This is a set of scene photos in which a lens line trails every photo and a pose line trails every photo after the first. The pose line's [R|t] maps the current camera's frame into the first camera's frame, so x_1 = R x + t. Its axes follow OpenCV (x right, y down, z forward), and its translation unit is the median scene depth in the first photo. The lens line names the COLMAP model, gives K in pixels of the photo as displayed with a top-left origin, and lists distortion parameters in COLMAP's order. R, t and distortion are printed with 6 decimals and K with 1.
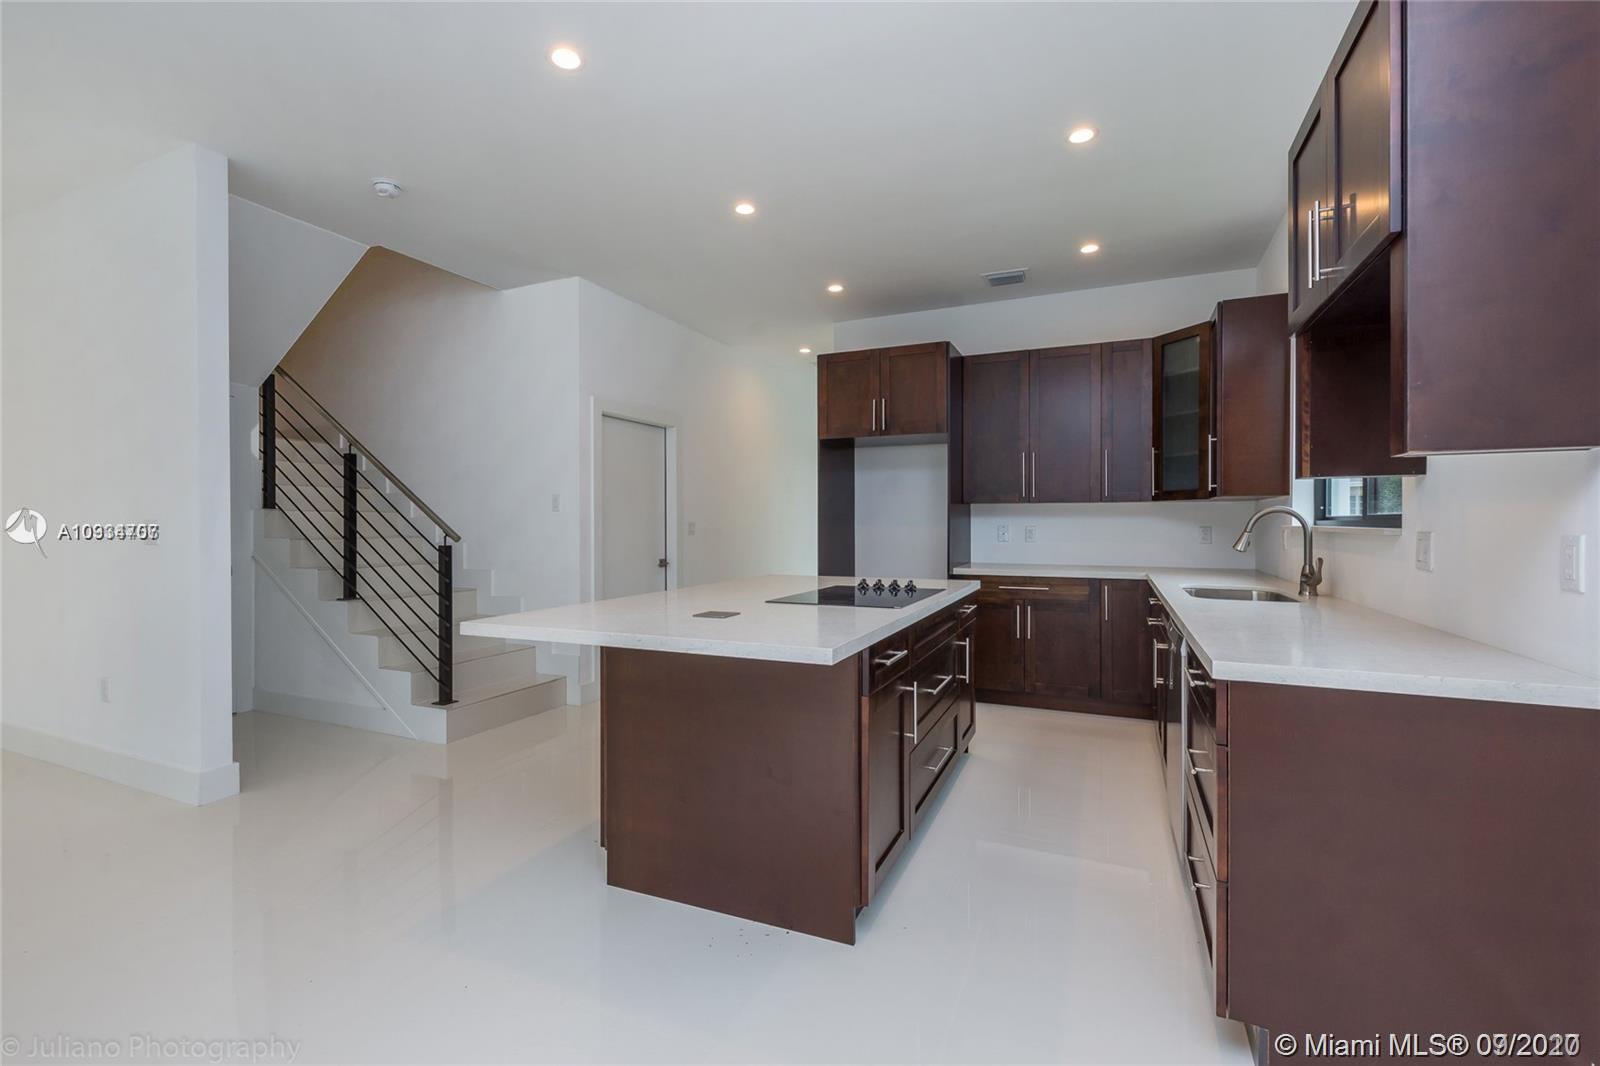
lens RADIAL K [[686.3, 0, 803.6], [0, 686.3, 532.9], [0, 0, 1]] dist [0.003542, 0.000055]
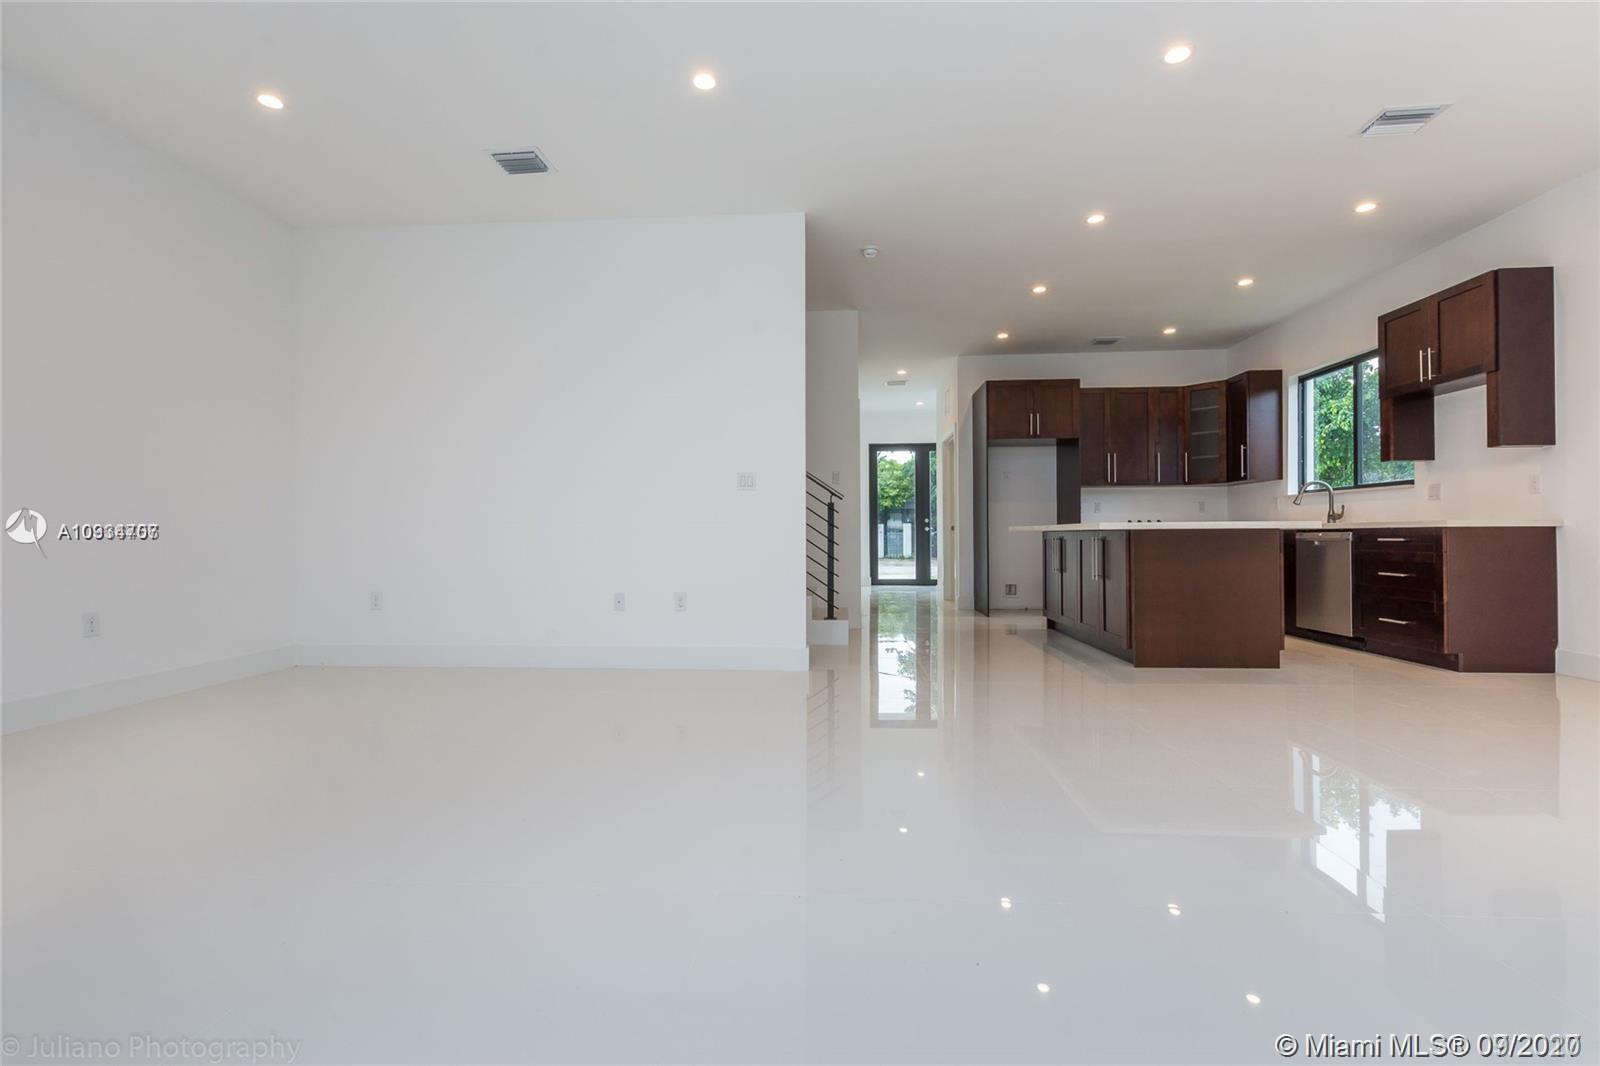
lens RADIAL K [[686.3, 0, 808.4], [0, 686.3, 536.1], [0, 0, 1]] dist [0.003542, 0.000055]
pose [[0.942283, -0.003167, 0.334802, -0.876503], [0.007860, 0.999889, -0.012663, 0.087077], [-0.334725, 0.014563, 0.942203, -0.239887]]
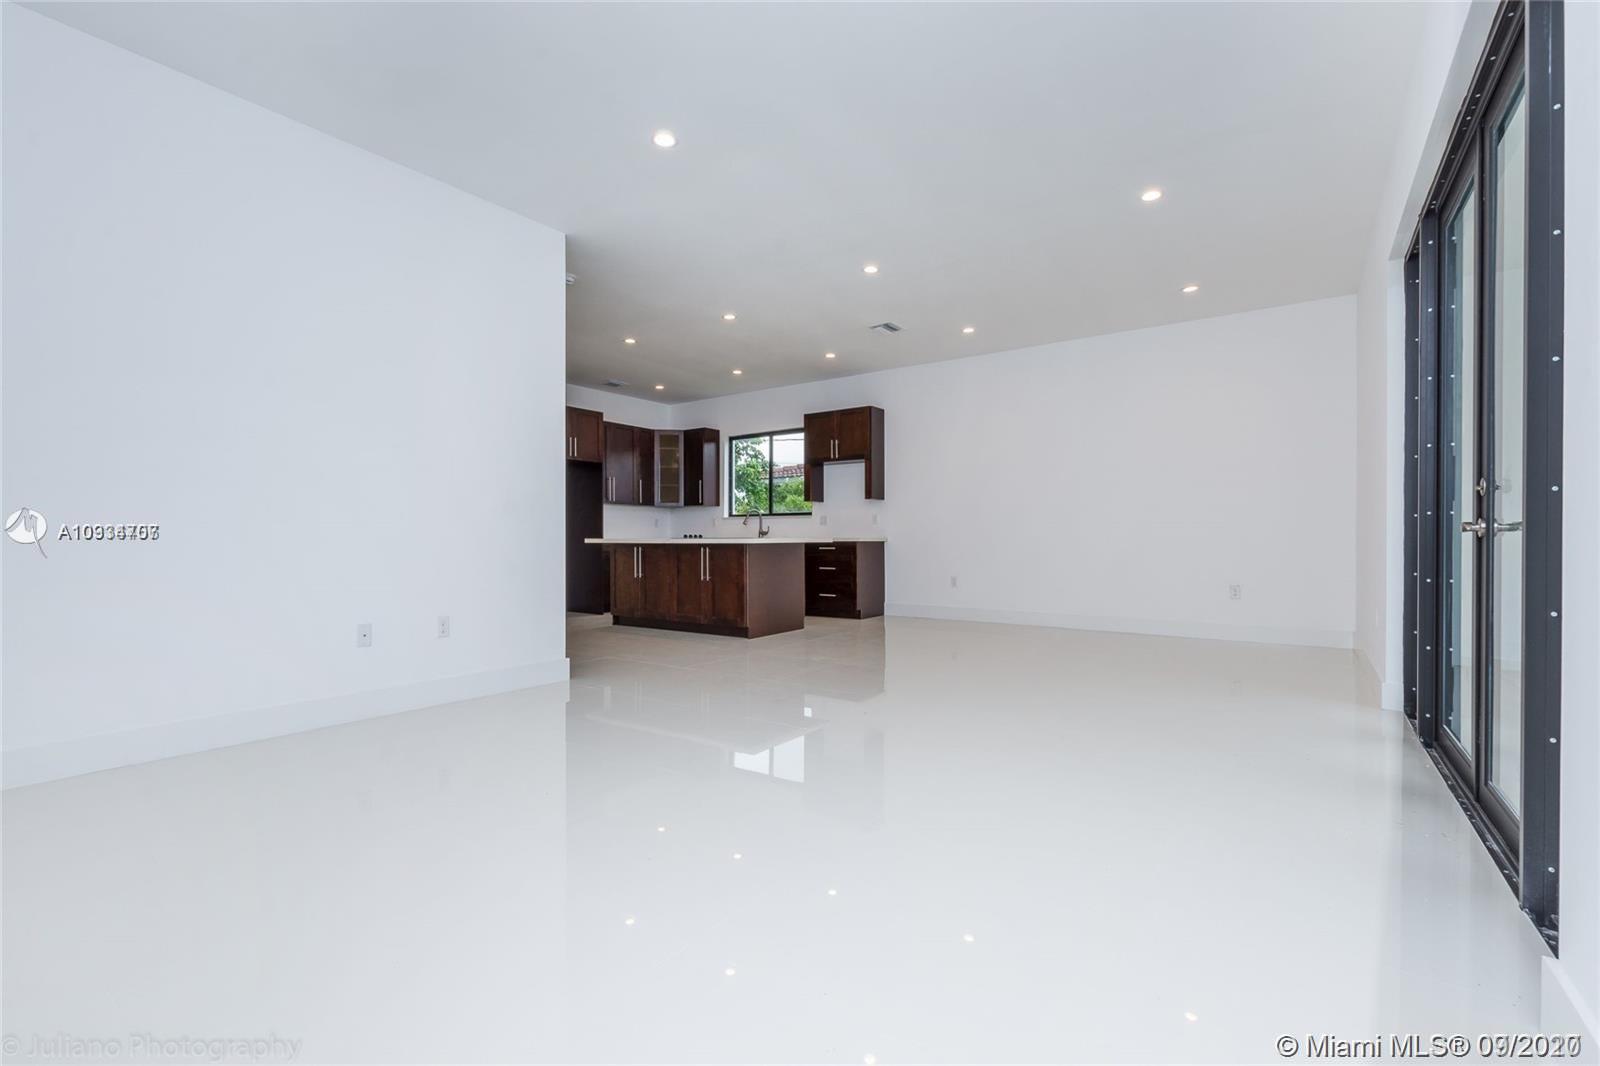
lens RADIAL K [[686.3, 0, 784.3], [0, 686.3, 544.1], [0, 0, 1]] dist [0.003542, 0.000055]
pose [[0.228510, -0.006739, 0.973518, -1.440348], [0.016510, 0.999859, 0.003046, 0.069204], [-0.973402, 0.015377, 0.228589, 0.127252]]
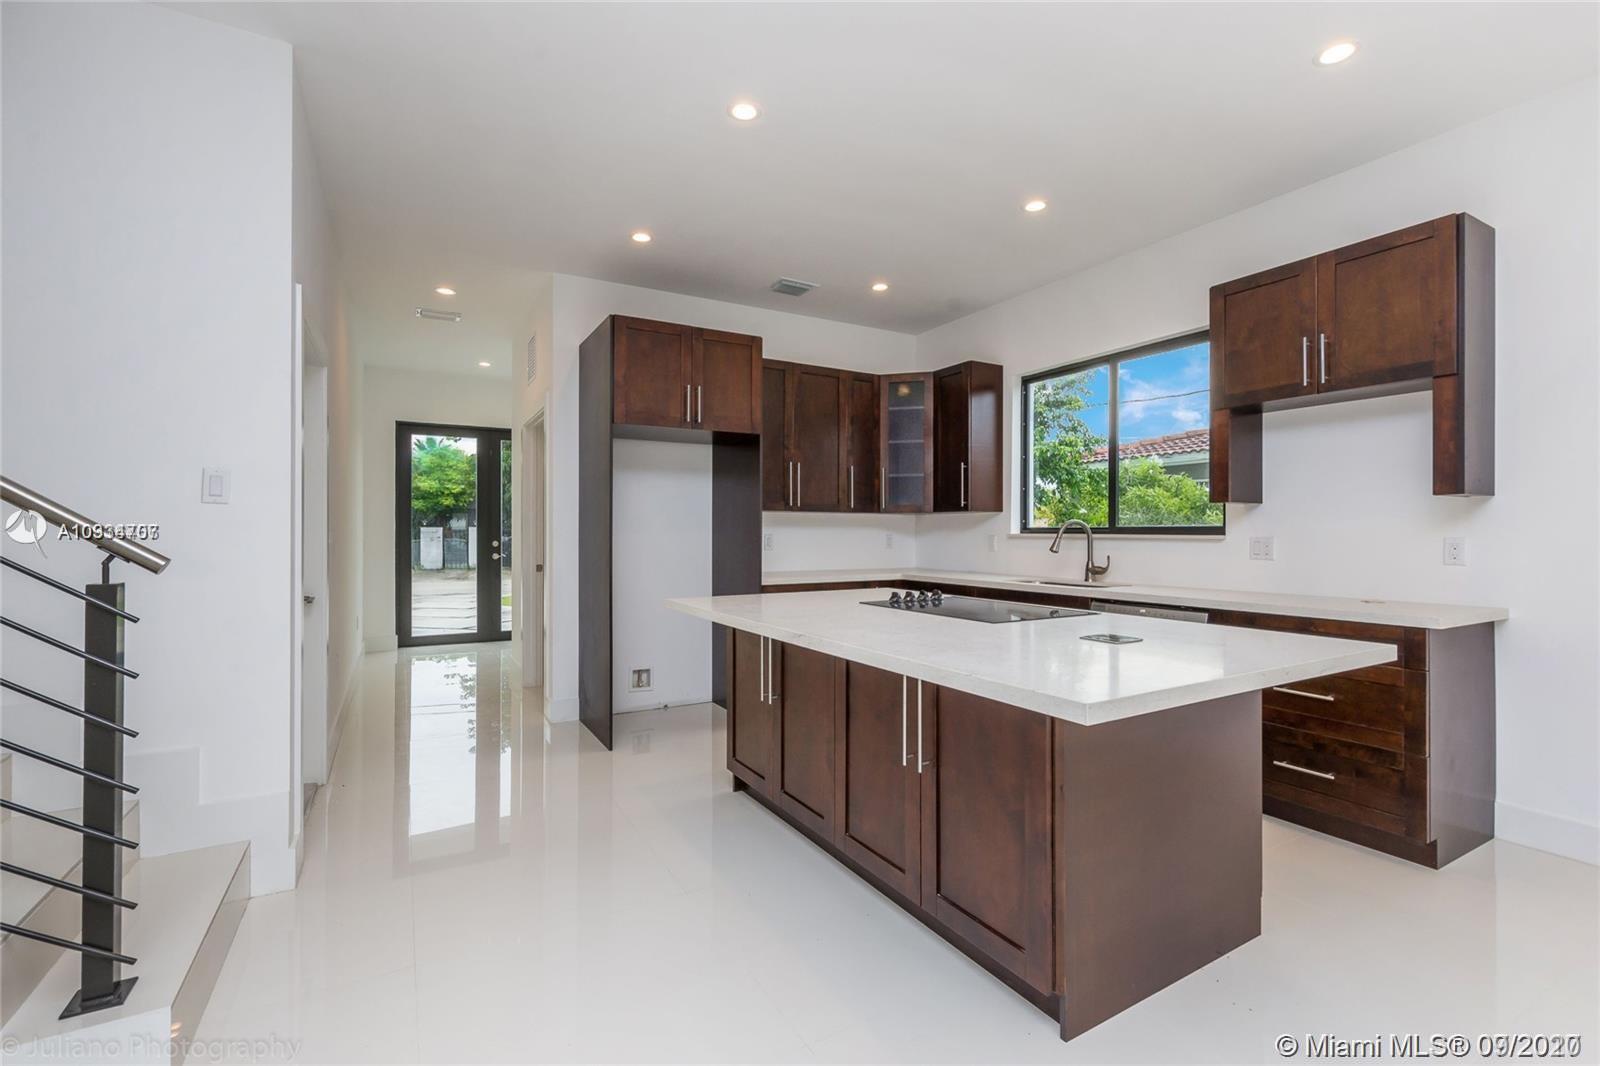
lens RADIAL K [[686.3, 0, 792.1], [0, 686.3, 526.7], [0, 0, 1]] dist [0.003542, 0.000055]
pose [[0.610129, 0.009760, 0.792242, -0.505658], [0.009044, 0.999773, -0.019281, -0.002568], [-0.792251, 0.018929, 0.609902, 0.398664]]
